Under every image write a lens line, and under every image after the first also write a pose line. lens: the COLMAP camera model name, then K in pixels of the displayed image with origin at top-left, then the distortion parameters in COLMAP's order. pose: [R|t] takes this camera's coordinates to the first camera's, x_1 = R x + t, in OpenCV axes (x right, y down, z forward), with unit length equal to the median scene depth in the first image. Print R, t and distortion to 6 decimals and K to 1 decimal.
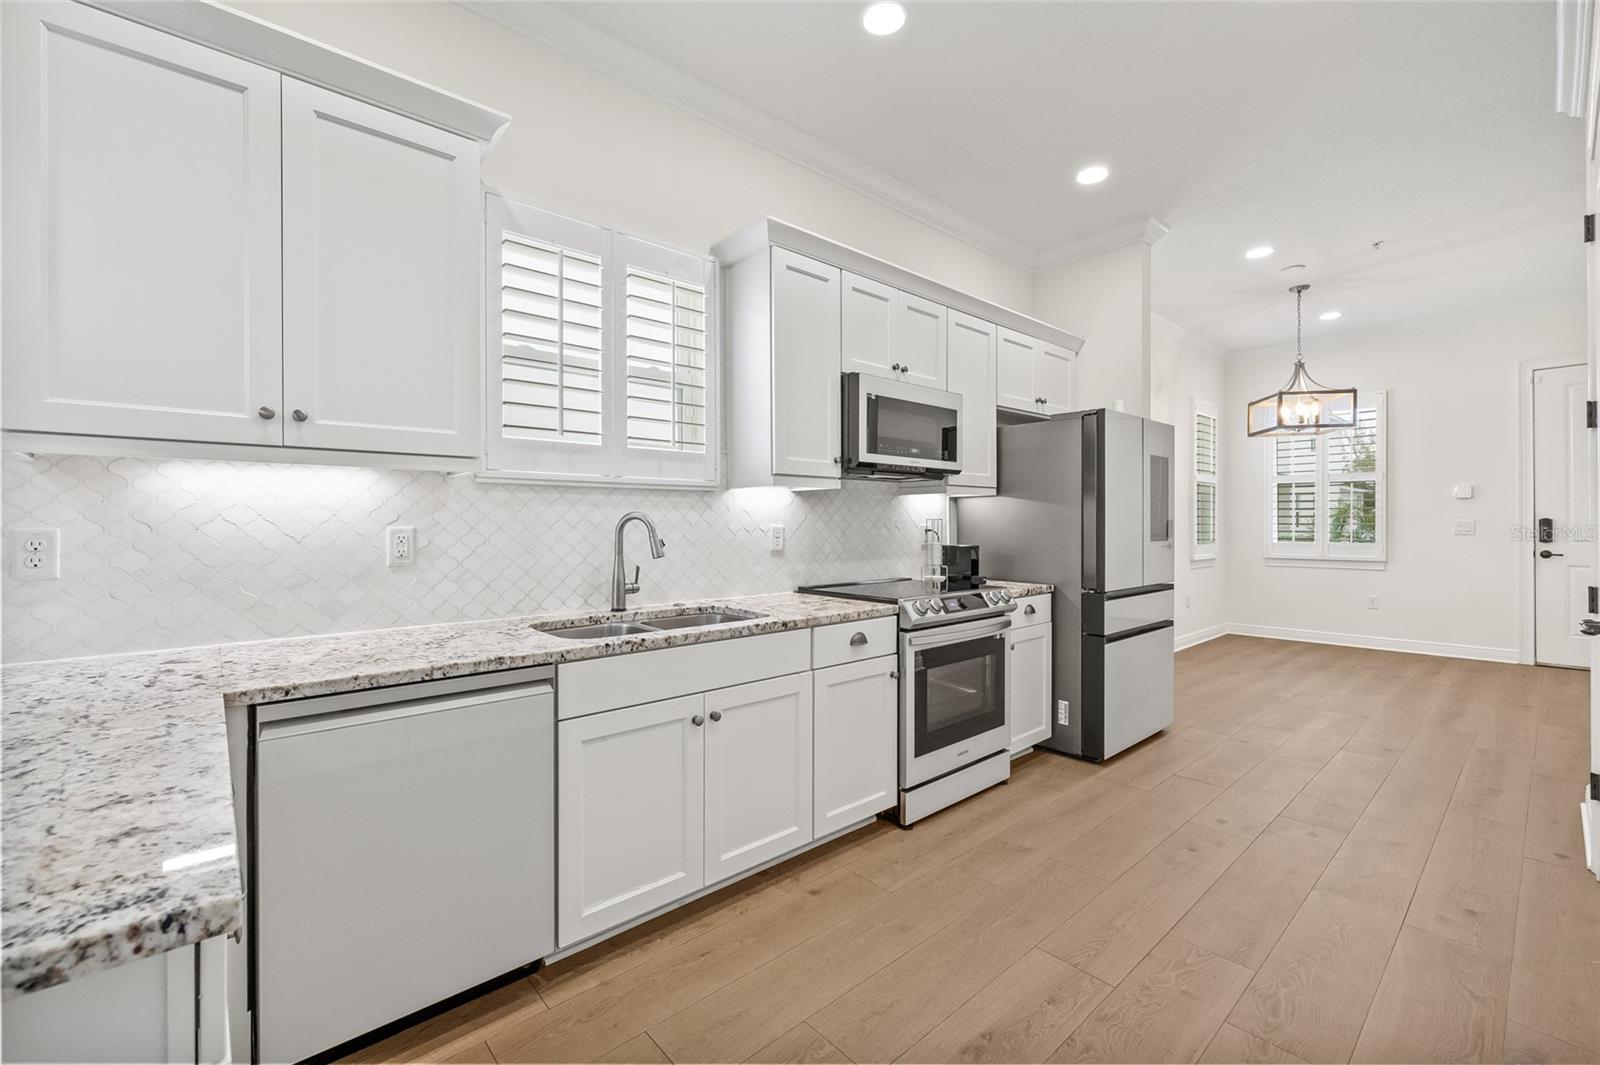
lens RADIAL K [[670.2, 0, 793.0], [0, 670.2, 526.6], [0, 0, 1]] dist [0.000806, 0.000112]
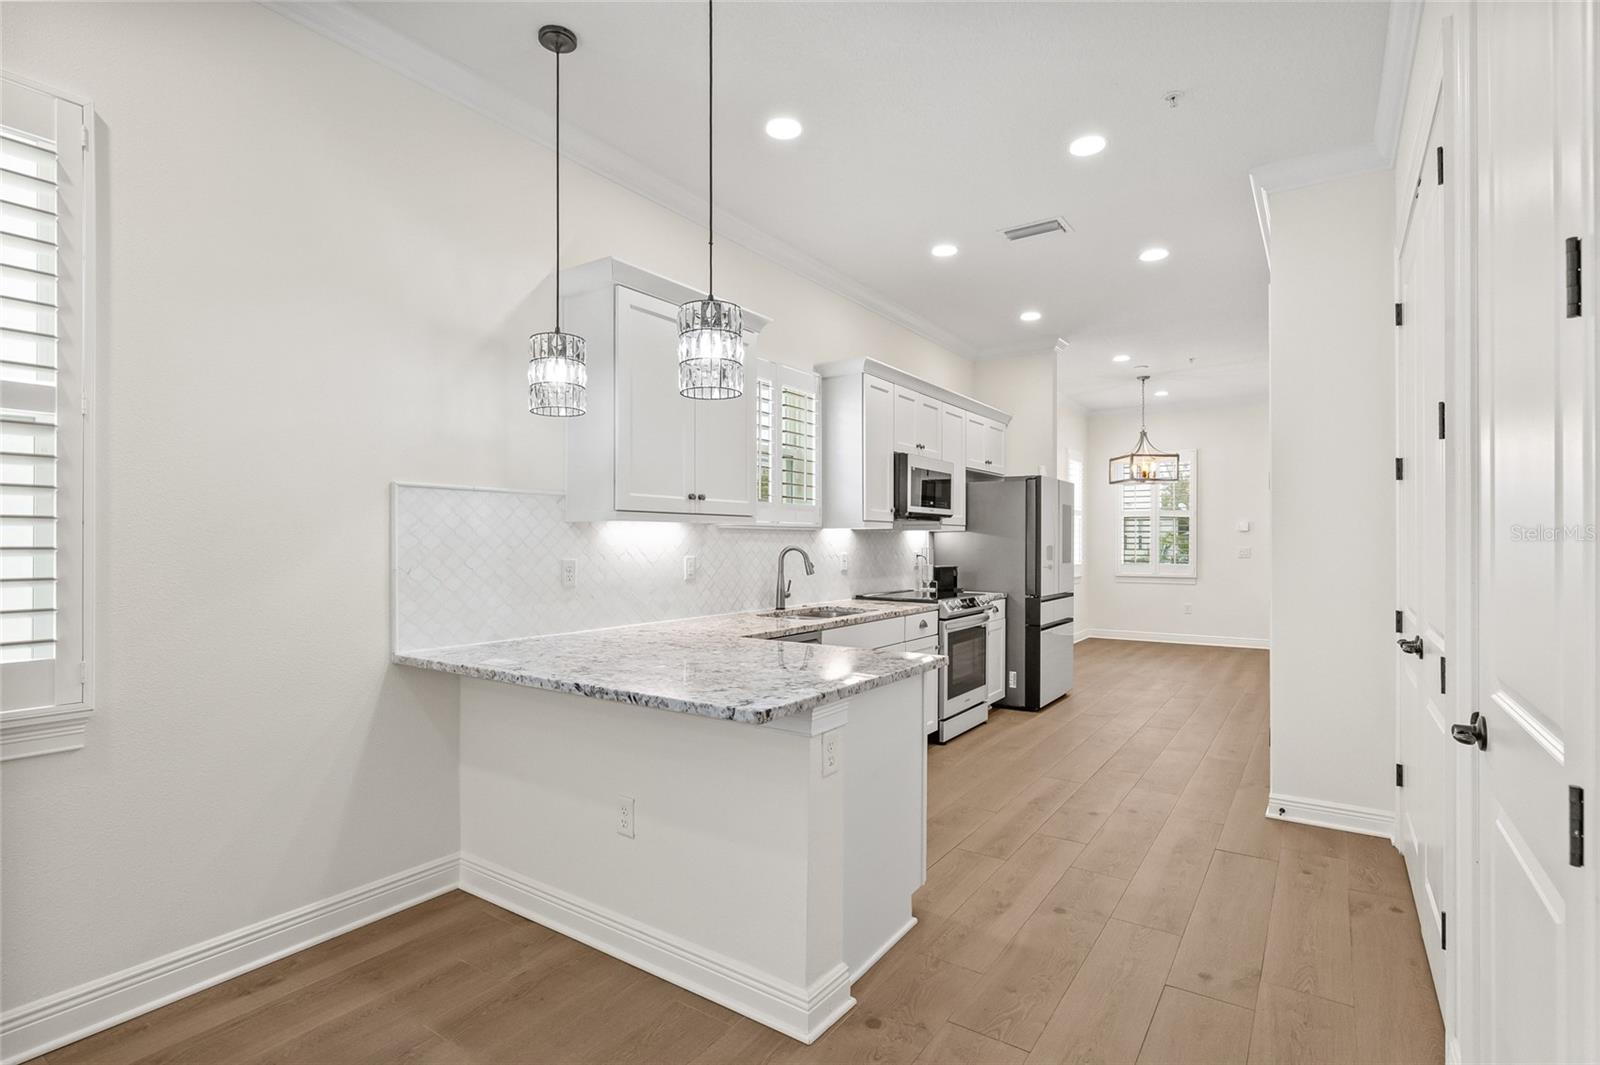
lens RADIAL K [[780.4, 0, 798.1], [0, 780.4, 544.8], [0, 0, 1]] dist [-0.003454, -0.000090]
pose [[0.968280, 0.002933, 0.249851, -0.523199], [-0.002527, 0.999995, -0.001949, -0.015393], [-0.249856, 0.001255, 0.968282, -0.588826]]
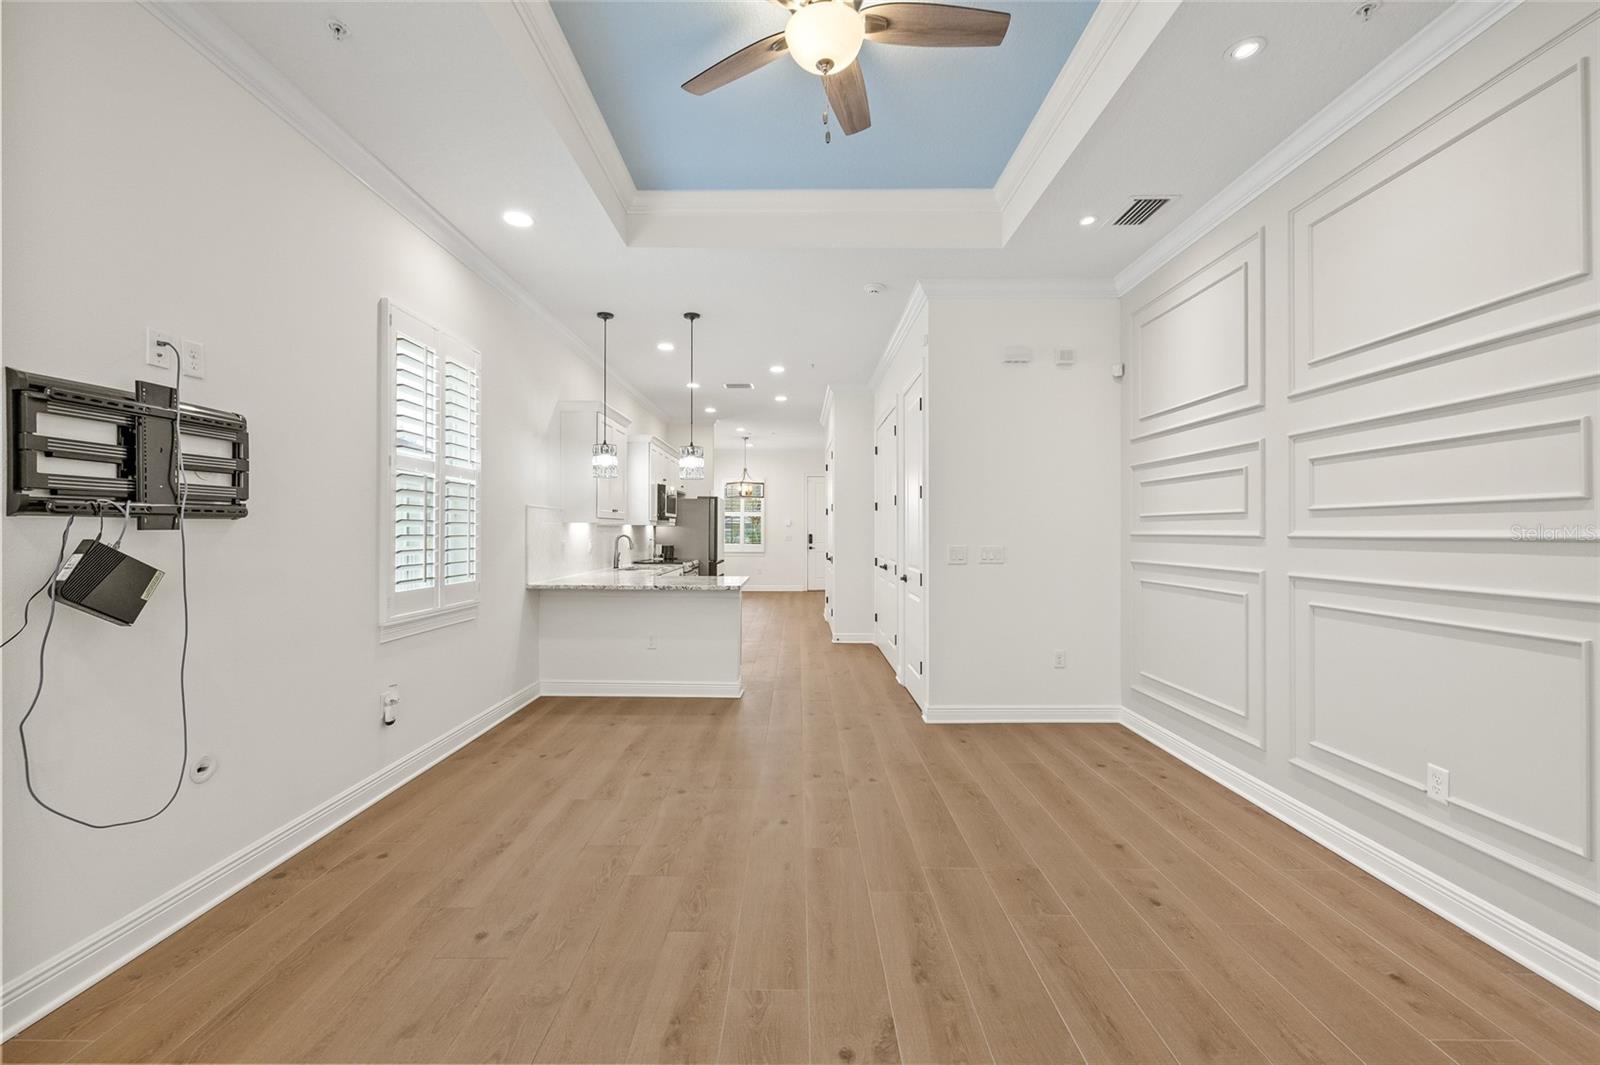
lens RADIAL K [[671.8, 0, 795.3], [0, 671.8, 528.8], [0, 0, 1]] dist [0.000106, 0.000450]
pose [[0.661800, 0.008992, 0.749627, -1.504063], [-0.003413, 0.999954, -0.008981, -0.015791], [-0.749673, 0.003385, 0.661800, -1.175956]]
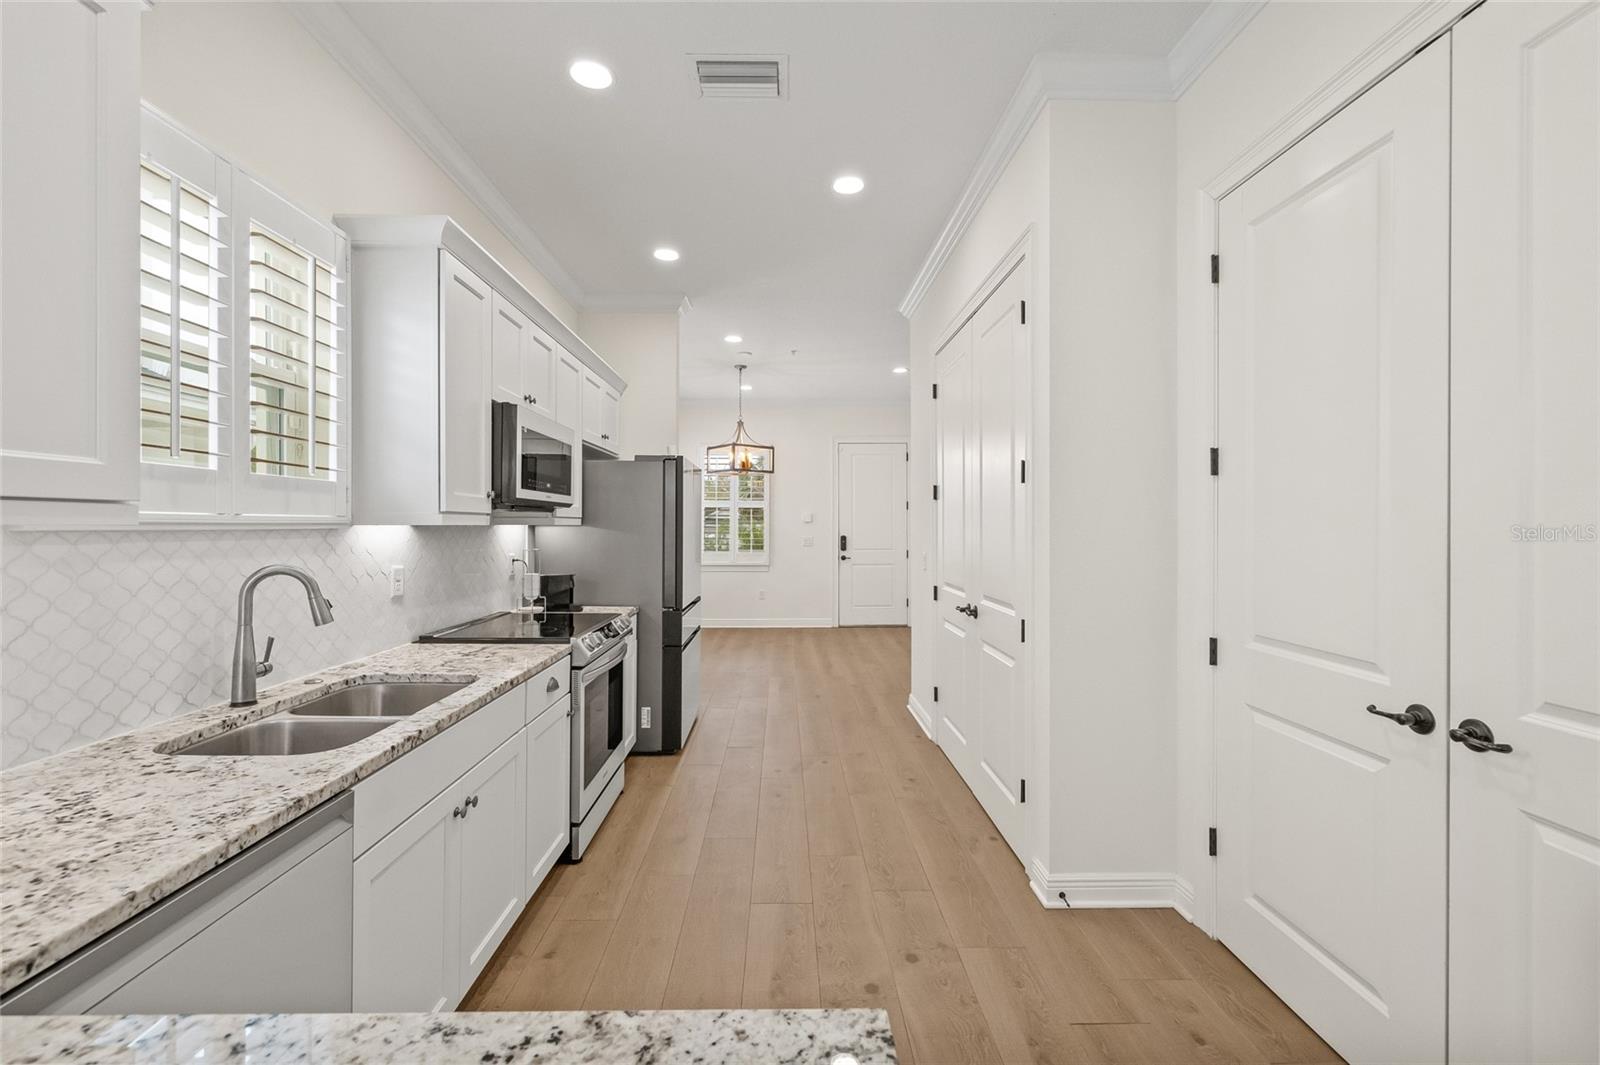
lens RADIAL K [[671.8, 0, 795.3], [0, 671.8, 528.8], [0, 0, 1]] dist [0.000106, 0.000450]
pose [[0.644803, 0.001351, 0.764347, -0.333600], [-0.001325, 0.999999, -0.000649, -0.047081], [-0.764347, -0.000594, 0.644805, 0.073627]]
